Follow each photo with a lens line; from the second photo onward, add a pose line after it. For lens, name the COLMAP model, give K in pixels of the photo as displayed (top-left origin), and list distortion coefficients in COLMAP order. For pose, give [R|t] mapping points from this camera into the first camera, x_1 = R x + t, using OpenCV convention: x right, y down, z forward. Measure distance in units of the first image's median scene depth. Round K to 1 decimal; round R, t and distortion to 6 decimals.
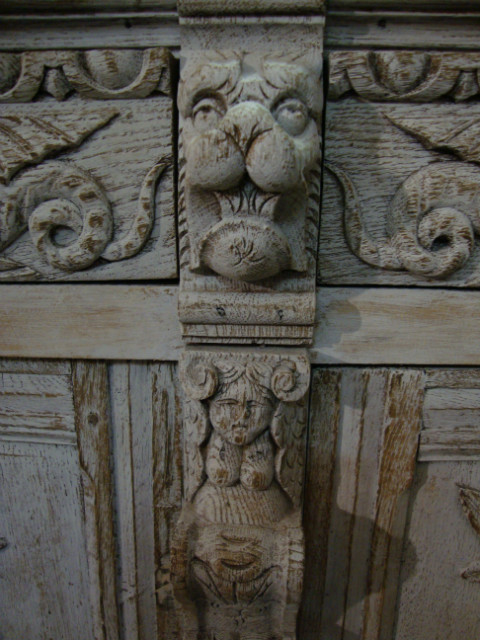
lens RADIAL K [[600.4, 0, 242.6], [0, 600.4, 317.0], [0, 0, 1]] dist [-0.210306, 0.191145]
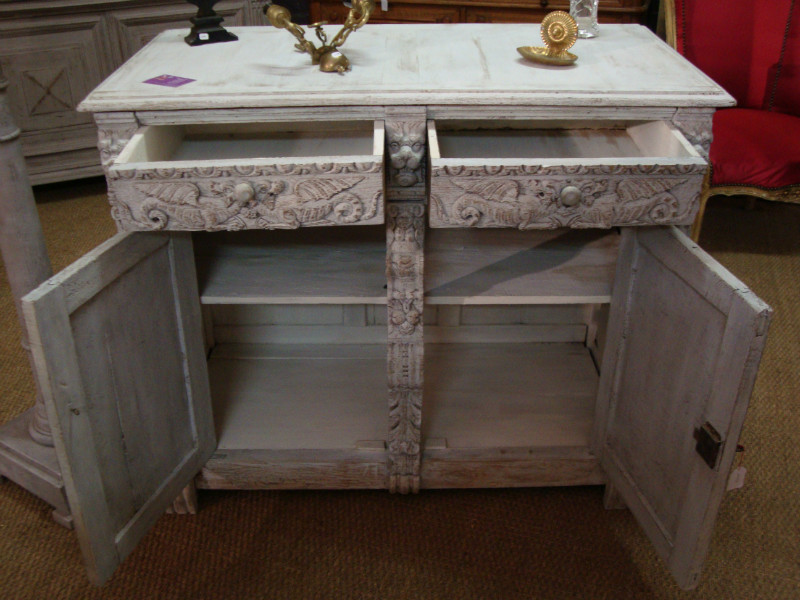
lens RADIAL K [[812.7, 0, 401.8], [0, 812.7, 291.6], [0, 0, 1]] dist [-0.106930, 0.000000]
pose [[0.998541, -0.040727, 0.035458, -0.198348], [0.027742, 0.950265, 0.310206, -0.887049], [-0.046328, -0.308769, 0.950008, -3.520951]]
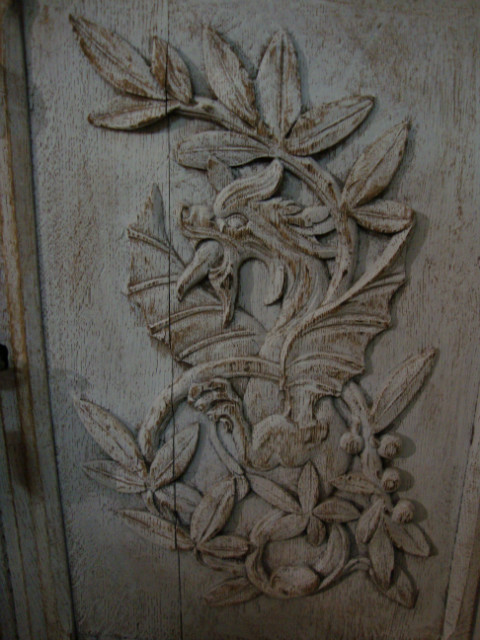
lens RADIAL K [[600.4, 0, 251.5], [0, 600.4, 327.0], [0, 0, 1]] dist [-0.210306, 0.191145]
pose [[0.999079, -0.014901, 0.040229, 0.702667], [0.011391, 0.996220, 0.086112, 0.823413], [-0.041360, -0.085575, 0.995473, -0.037208]]
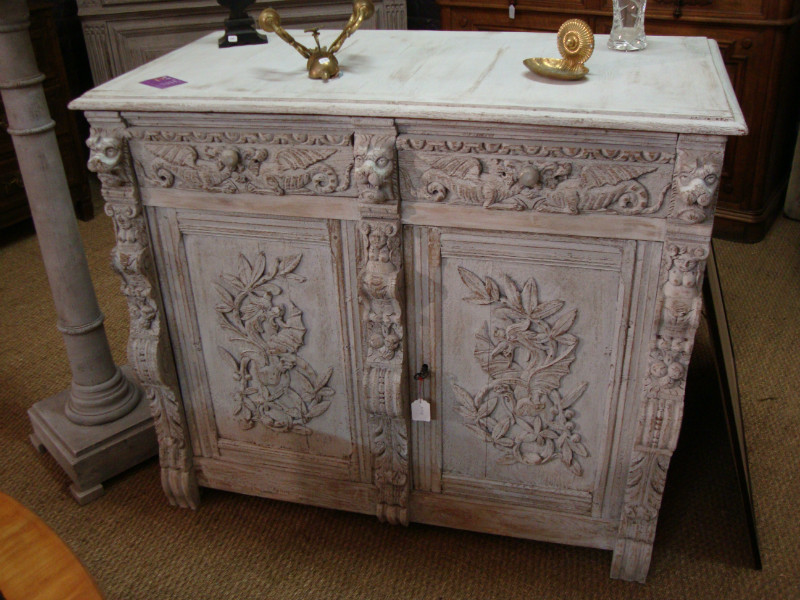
lens RADIAL K [[812.7, 0, 399.7], [0, 812.7, 304.3], [0, 0, 1]] dist [-0.106930, 0.000000]
pose [[0.976376, 0.061368, -0.207181, 1.028537], [0.006673, 0.949802, 0.312782, -0.865505], [0.215975, -0.306775, 0.926954, -3.118131]]
